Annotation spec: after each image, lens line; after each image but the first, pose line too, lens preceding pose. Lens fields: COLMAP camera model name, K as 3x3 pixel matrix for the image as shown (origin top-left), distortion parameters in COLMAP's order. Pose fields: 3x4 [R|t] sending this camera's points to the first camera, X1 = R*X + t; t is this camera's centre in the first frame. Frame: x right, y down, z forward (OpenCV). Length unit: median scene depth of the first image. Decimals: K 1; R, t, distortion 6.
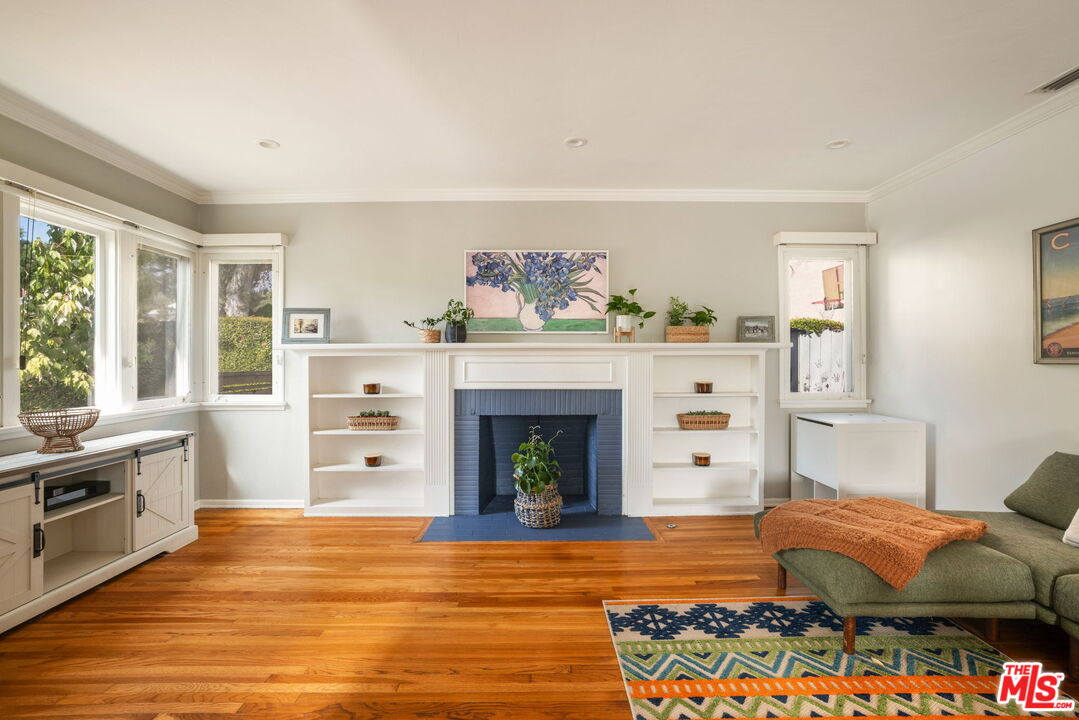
lens RADIAL K [[500.6, 0, 538.0], [0, 500.6, 358.8], [0, 0, 1]] dist [-0.043913, 0.022031]
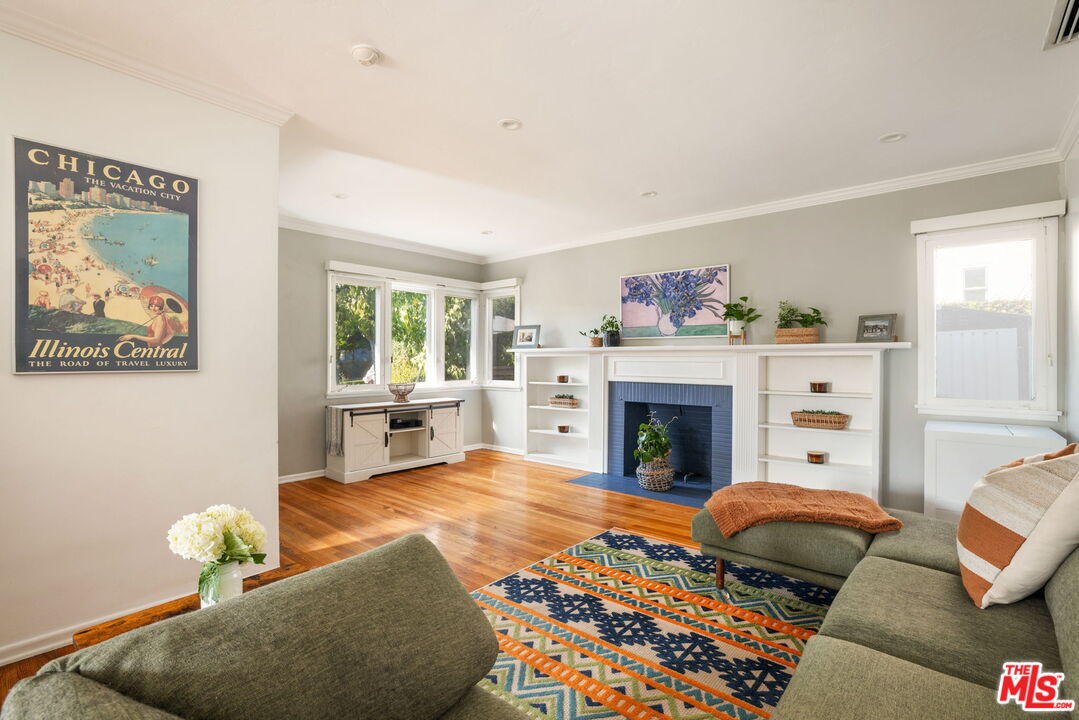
lens RADIAL K [[500.6, 0, 538.0], [0, 500.6, 358.8], [0, 0, 1]] dist [-0.043913, 0.022031]
pose [[0.753544, 0.002854, -0.657391, 0.572062], [-0.002192, 0.999996, 0.001828, -0.001310], [0.657393, 0.000064, 0.753548, -0.146754]]
